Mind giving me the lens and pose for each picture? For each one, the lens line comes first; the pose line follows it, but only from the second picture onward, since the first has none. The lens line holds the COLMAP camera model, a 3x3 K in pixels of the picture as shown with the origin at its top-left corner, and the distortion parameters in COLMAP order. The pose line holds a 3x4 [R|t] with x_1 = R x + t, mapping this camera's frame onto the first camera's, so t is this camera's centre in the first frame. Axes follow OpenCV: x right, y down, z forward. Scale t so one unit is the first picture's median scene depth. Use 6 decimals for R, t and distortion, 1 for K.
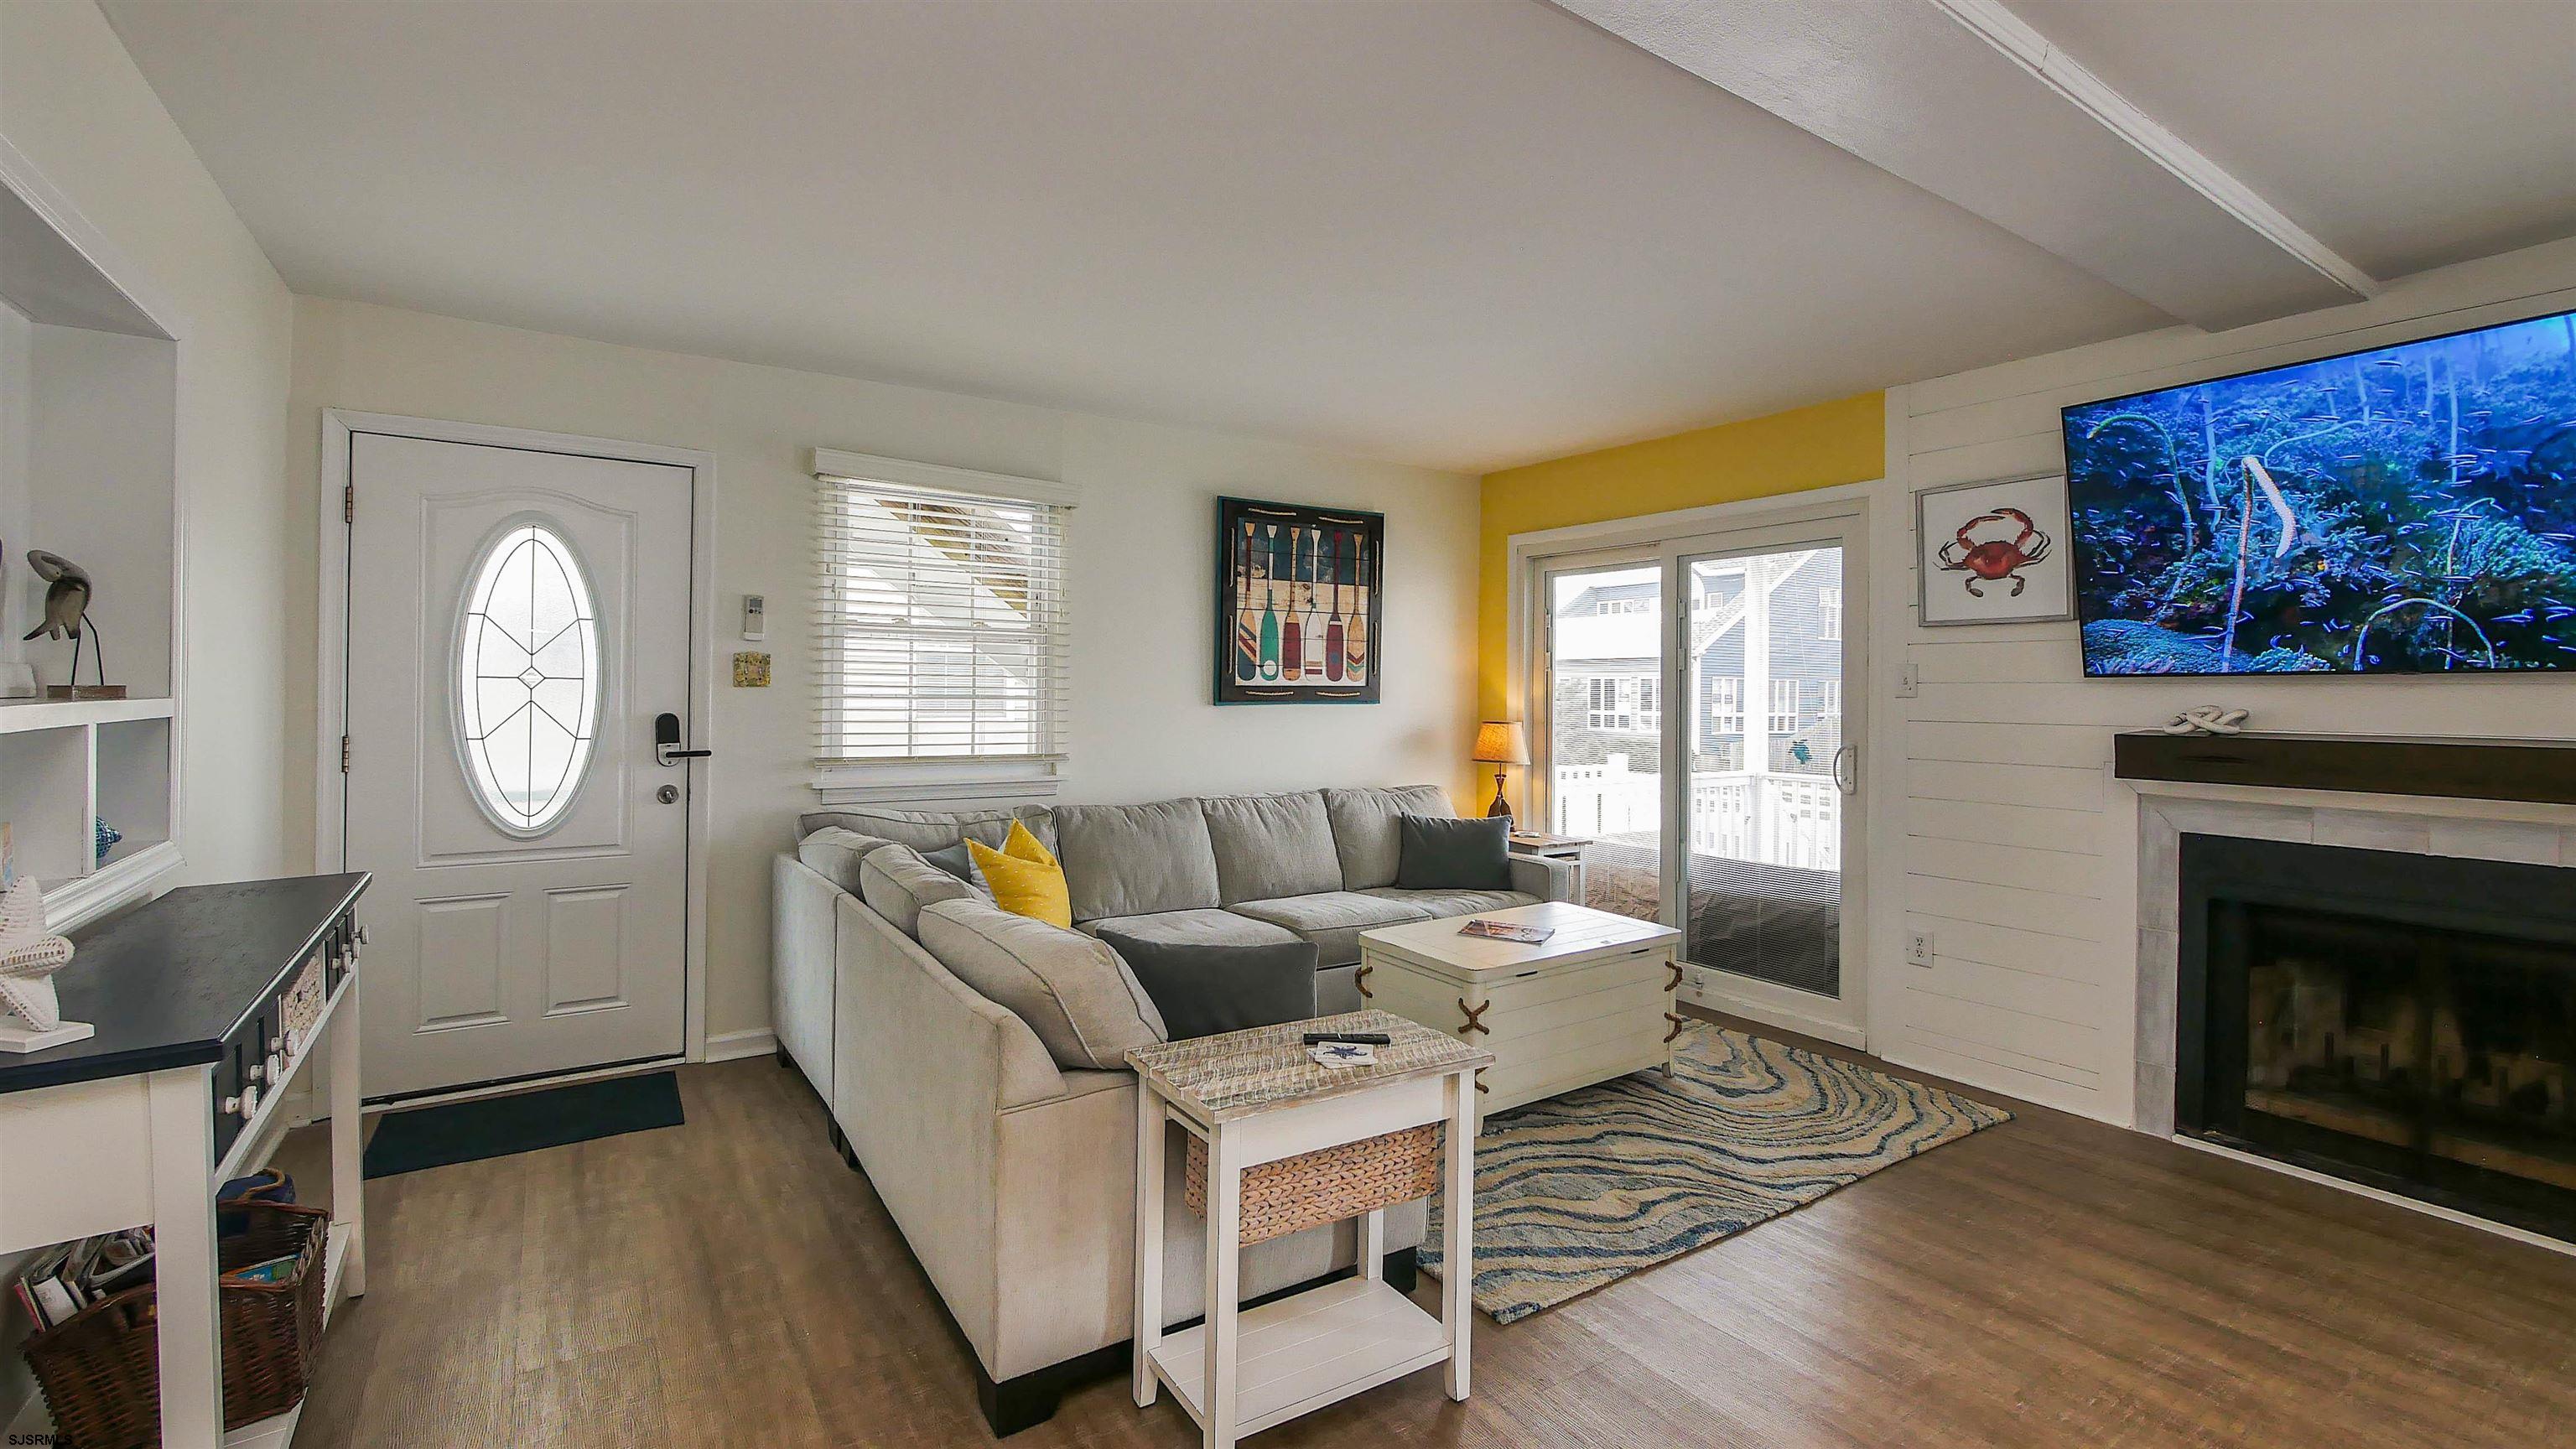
lens RADIAL K [[1114.1, 0, 1281.1], [0, 1114.1, 686.2], [0, 0, 1]] dist [-0.010223, 0.002574]
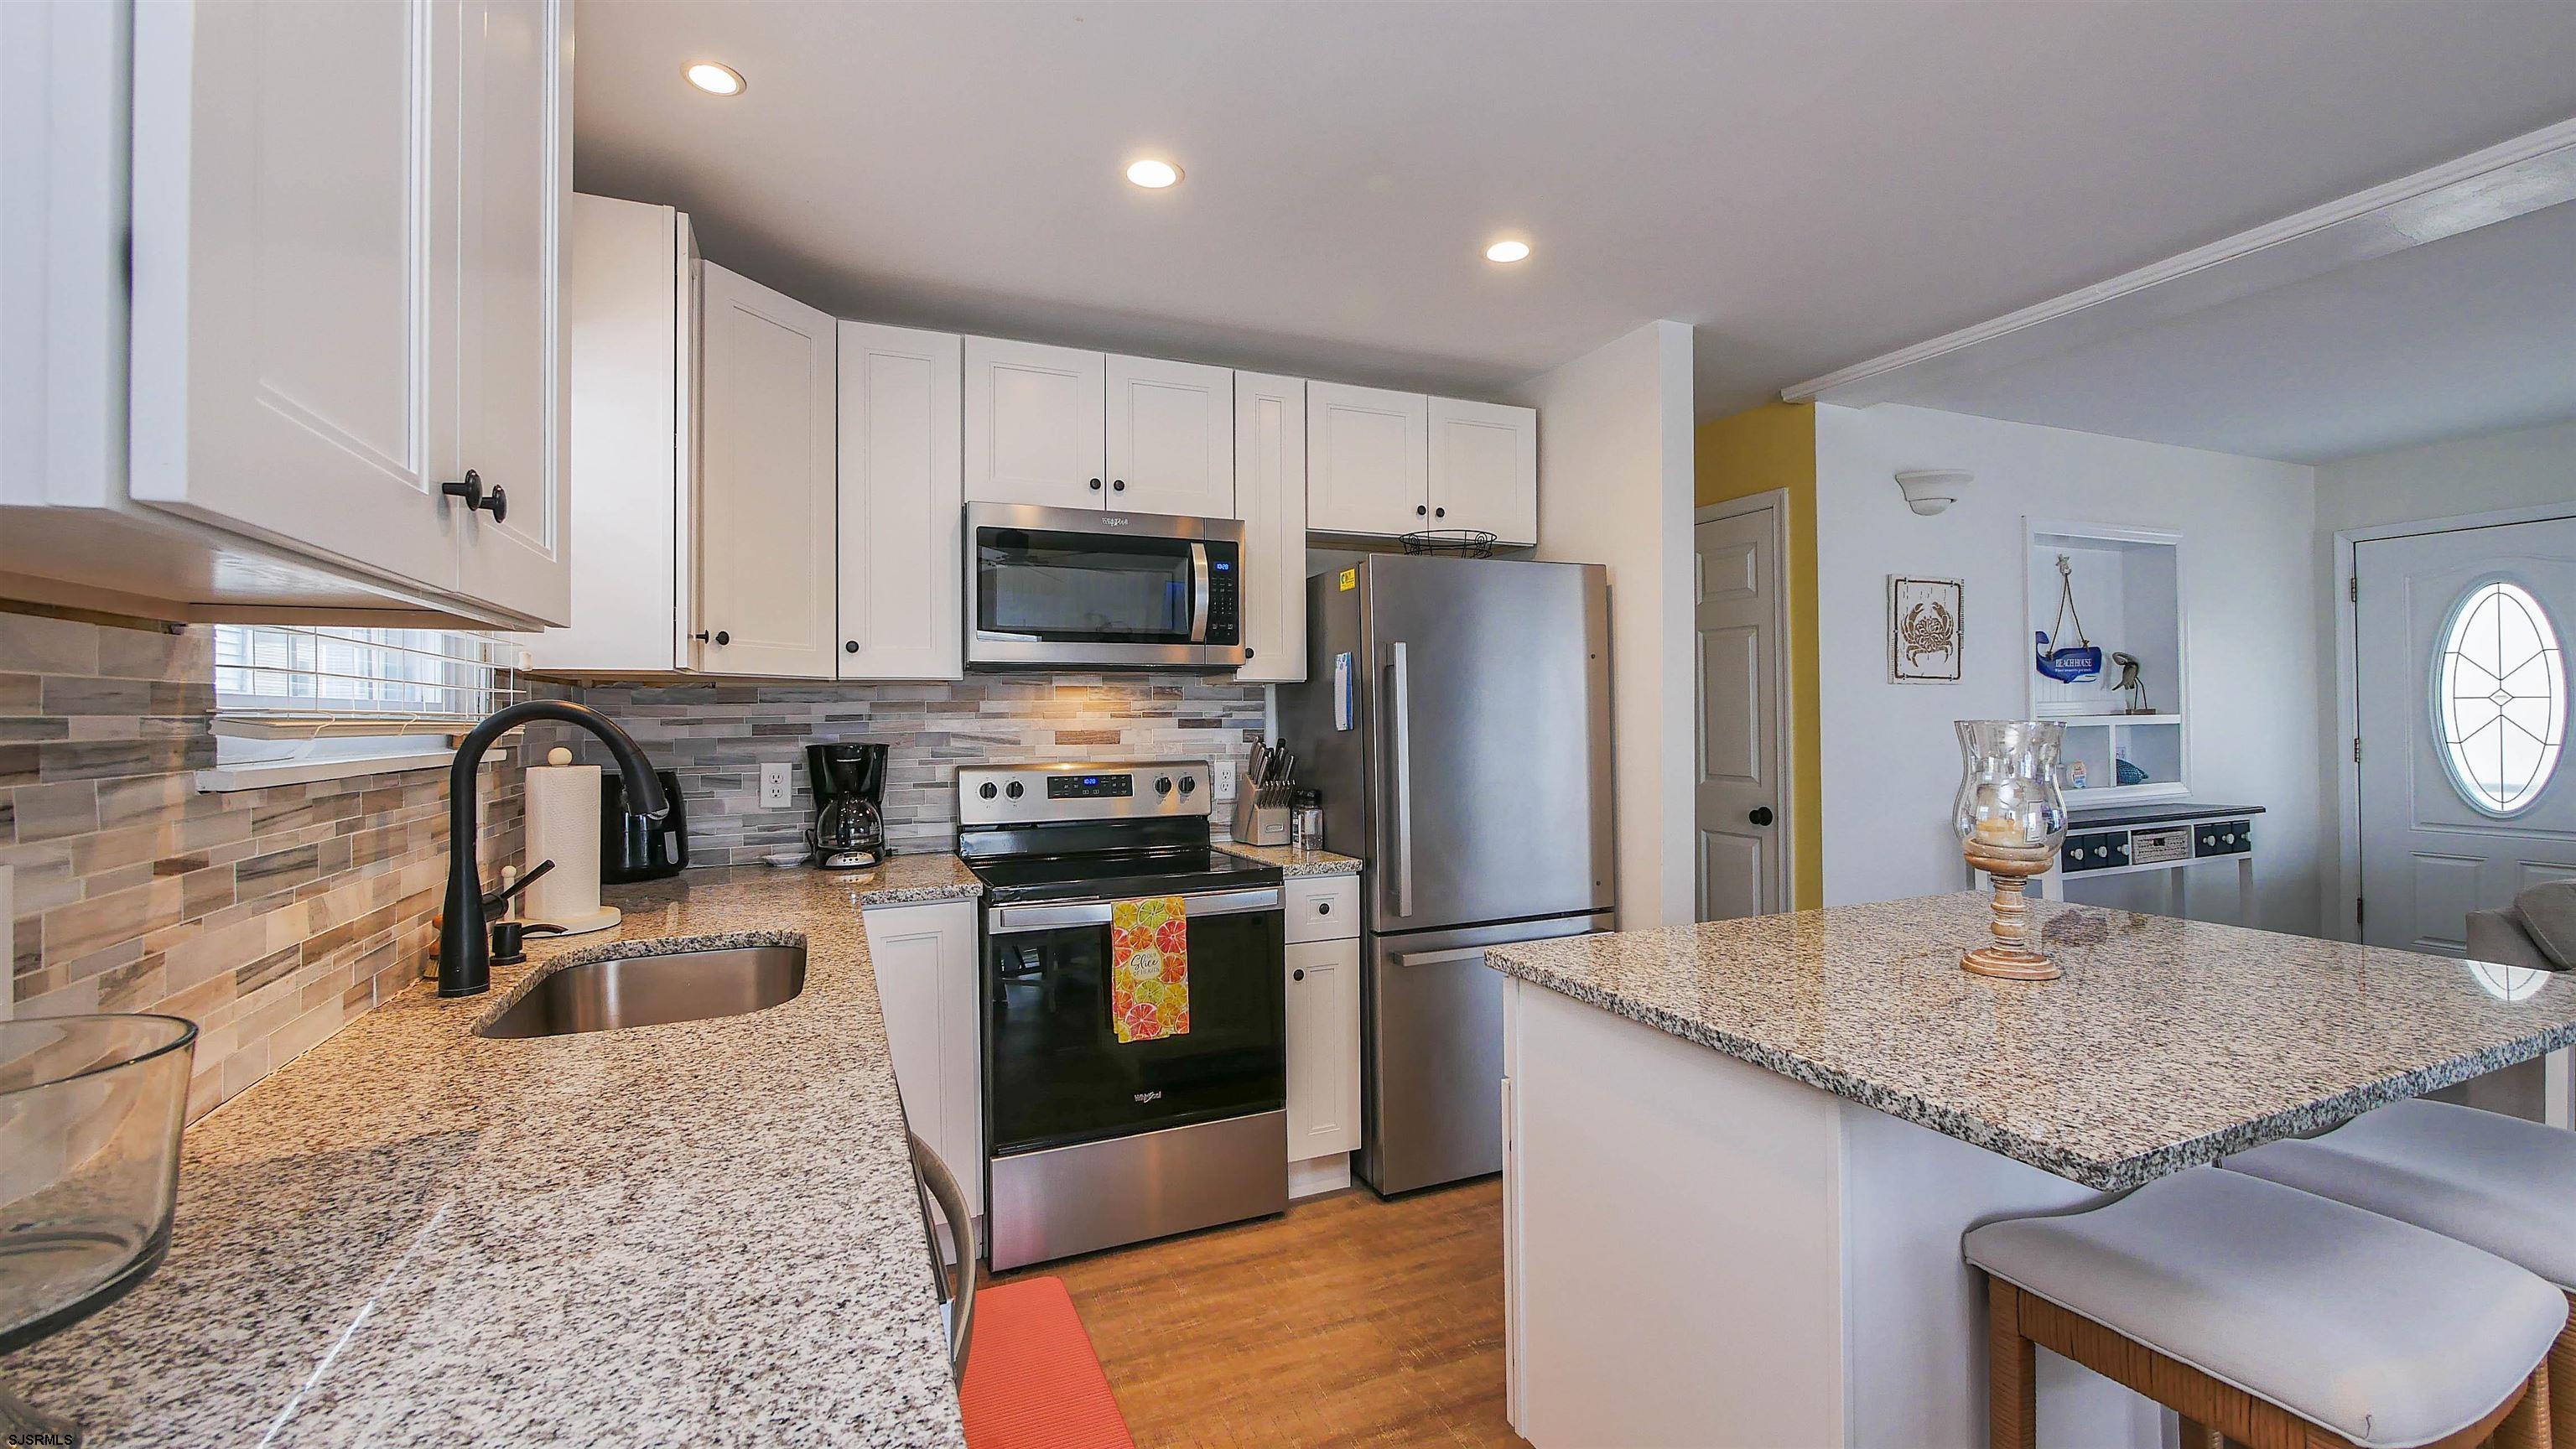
lens RADIAL K [[1062.9, 0, 1288.6], [0, 1062.9, 705.8], [0, 0, 1]] dist [-0.009809, 0.001603]
pose [[-0.174817, -0.017415, -0.984447, 0.657532], [0.014103, 0.999697, -0.020189, 0.005703], [0.984500, -0.017413, -0.174519, -0.162610]]
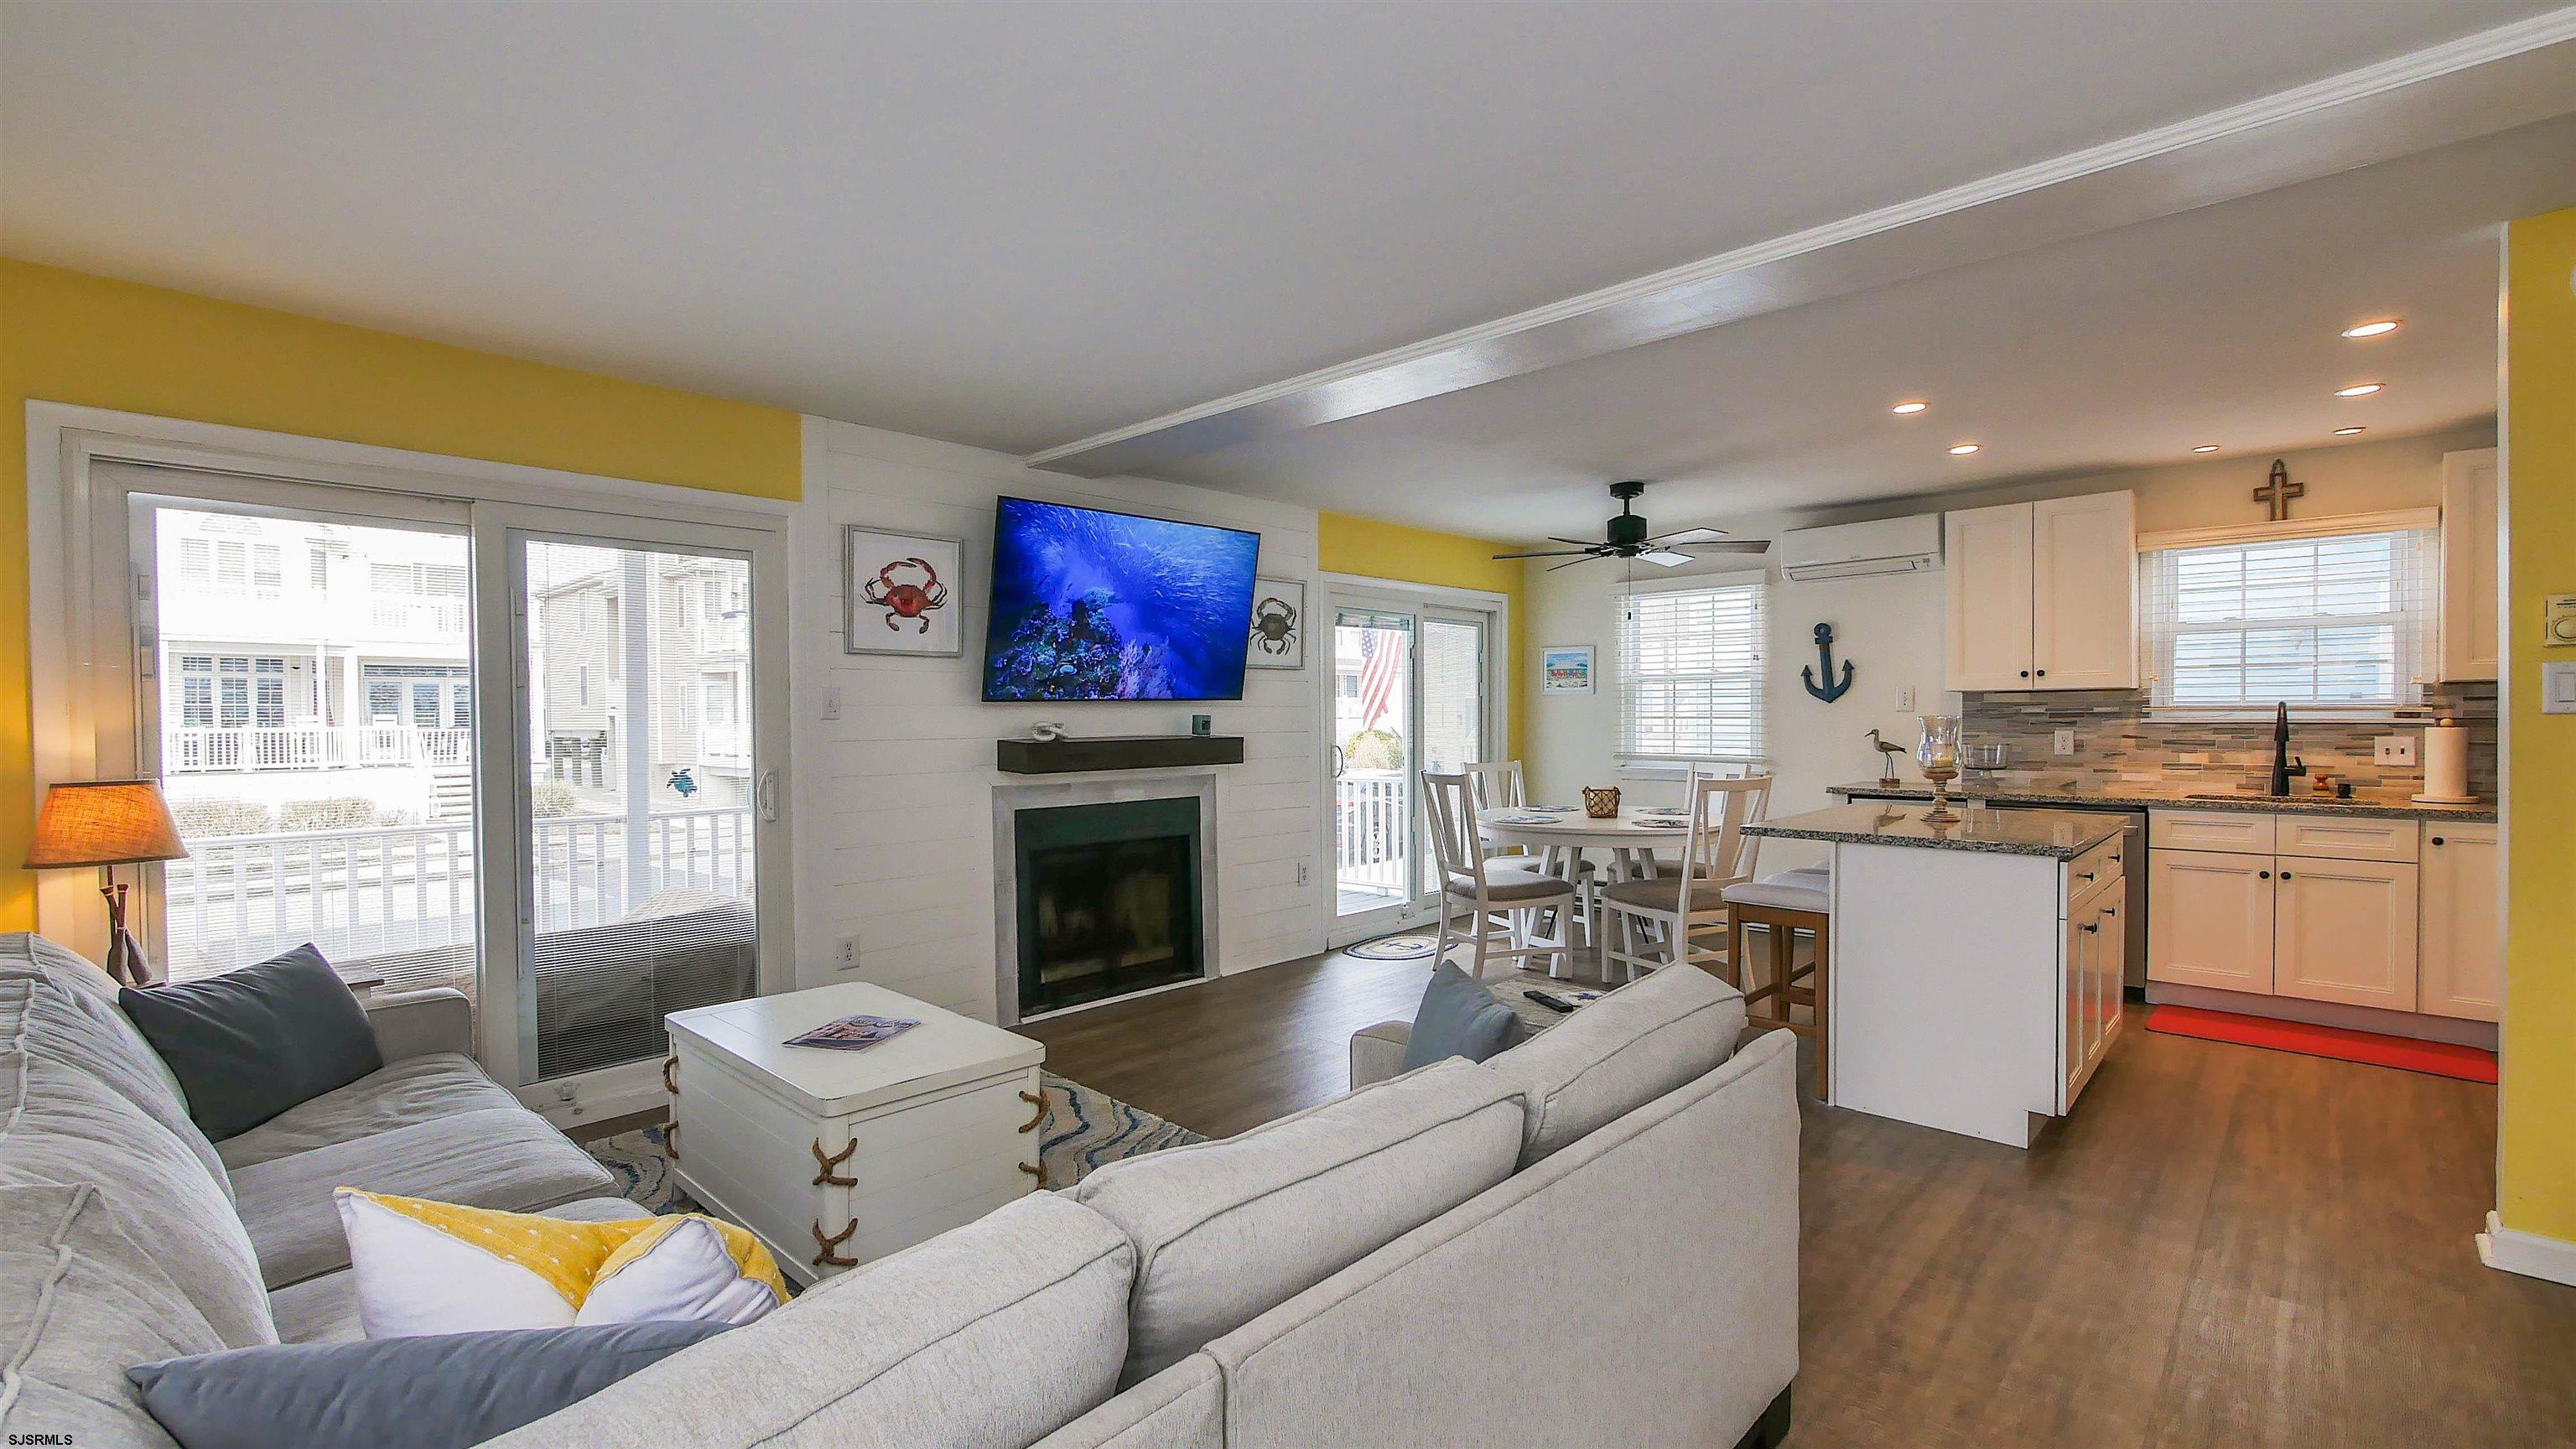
lens RADIAL K [[1117.8, 0, 1284.6], [0, 1117.8, 737.6], [0, 0, 1]] dist [-0.003113, 0.000094]
pose [[-0.229140, -0.028610, 0.972973, -0.503782], [0.000575, 0.999564, 0.029527, -0.003279], [-0.973393, 0.007325, -0.229023, 0.742148]]
